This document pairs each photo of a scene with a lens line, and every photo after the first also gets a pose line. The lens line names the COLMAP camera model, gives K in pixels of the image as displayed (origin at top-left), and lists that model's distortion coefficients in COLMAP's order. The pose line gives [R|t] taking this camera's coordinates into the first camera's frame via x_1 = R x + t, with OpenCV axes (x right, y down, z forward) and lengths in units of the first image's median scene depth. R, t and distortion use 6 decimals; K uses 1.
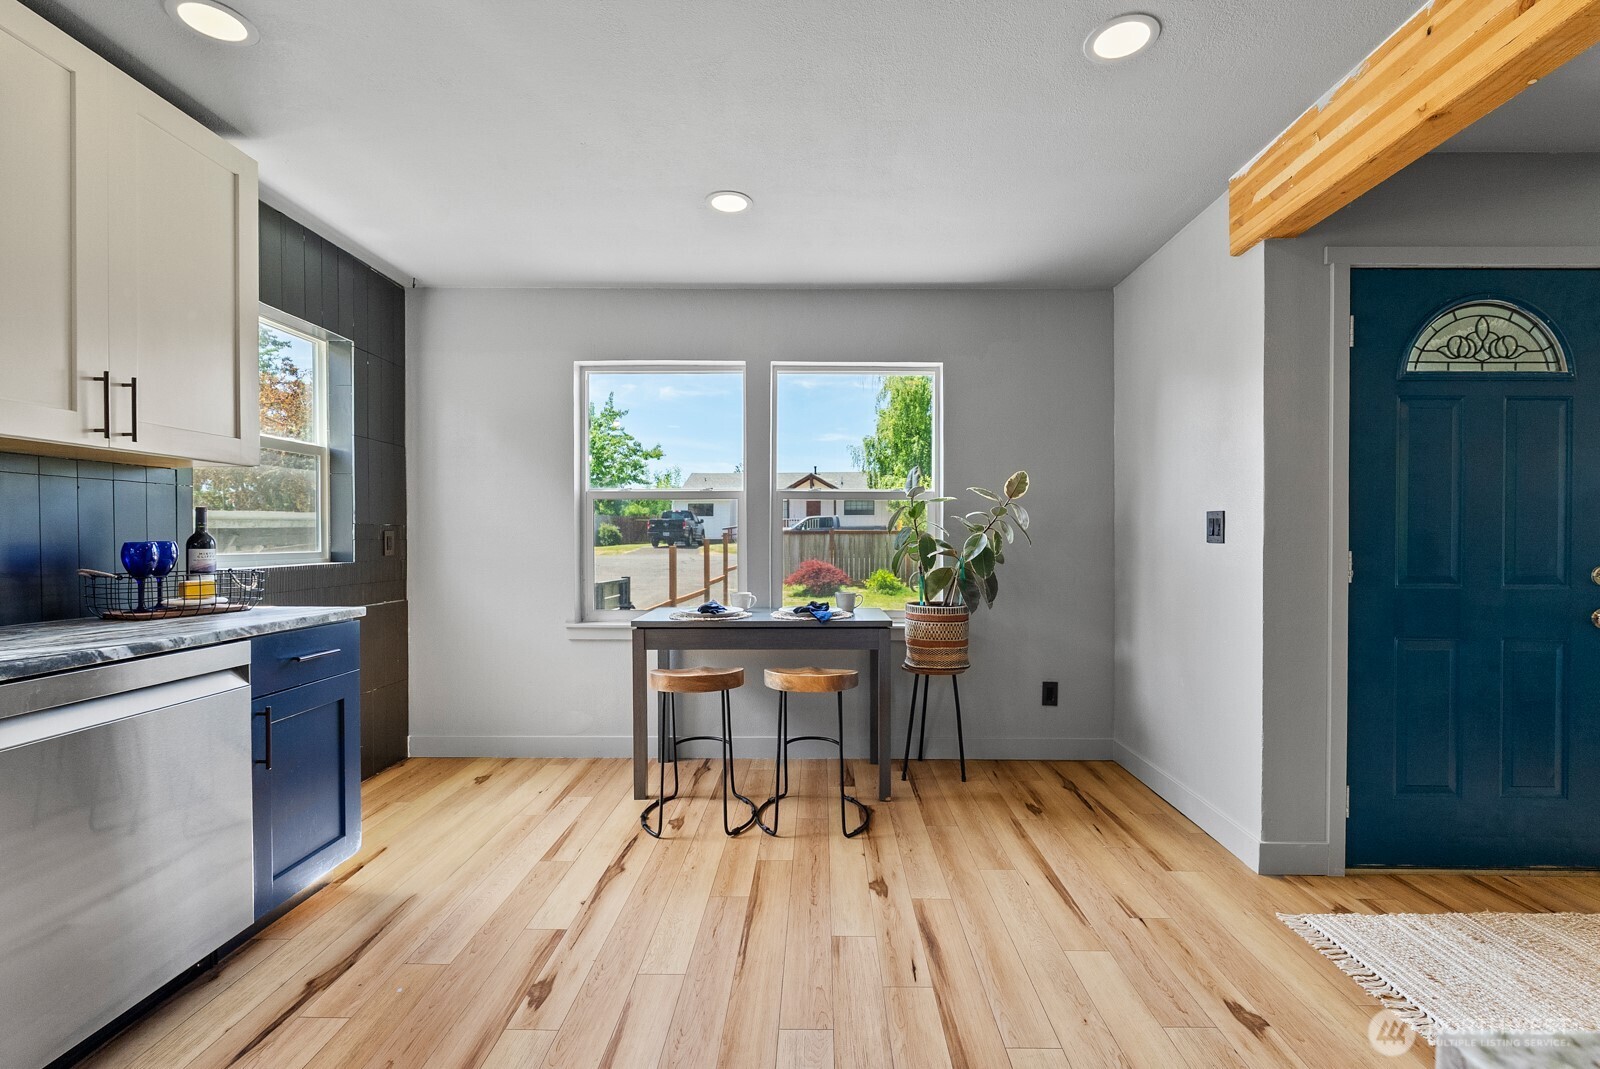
lens RADIAL K [[708.8, 0, 805.2], [0, 708.8, 539.3], [0, 0, 1]] dist [-0.008262, 0.001101]
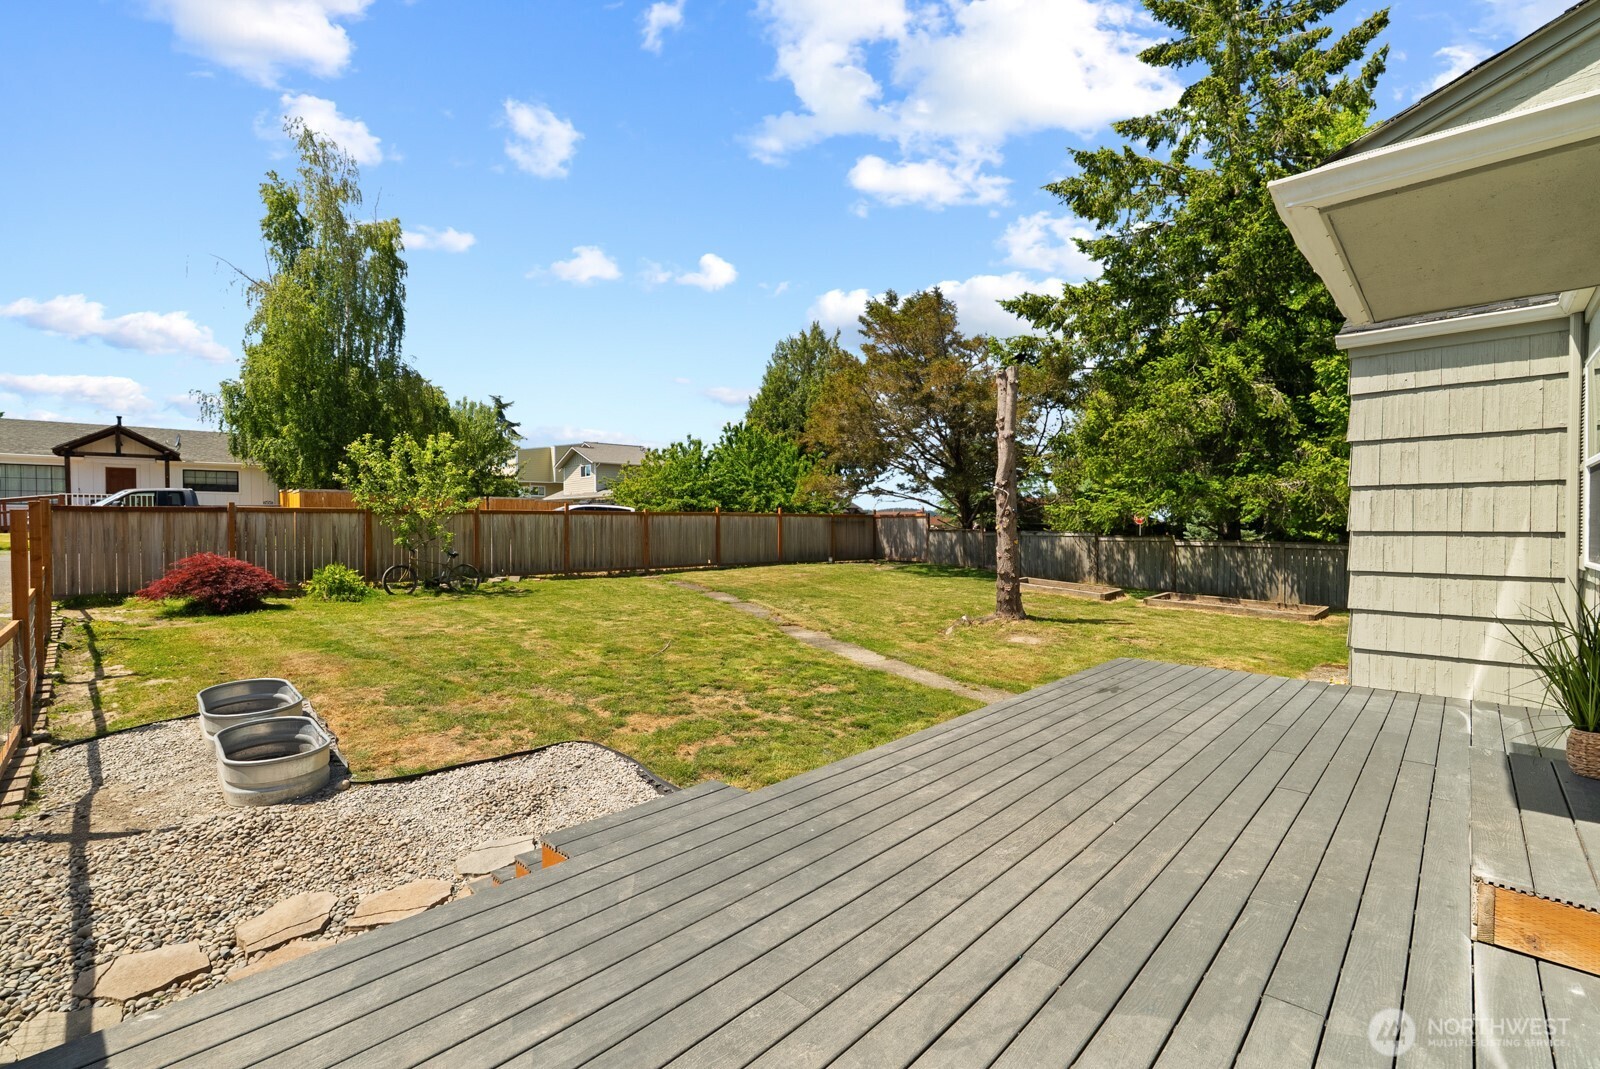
lens RADIAL K [[708.8, 0, 794.1], [0, 708.8, 529.3], [0, 0, 1]] dist [-0.008262, 0.001101]
pose [[0.679147, -0.003150, 0.733996, -0.086754], [0.004942, 0.999988, -0.000282, 0.010705], [-0.733986, 0.003819, 0.679154, 0.224256]]
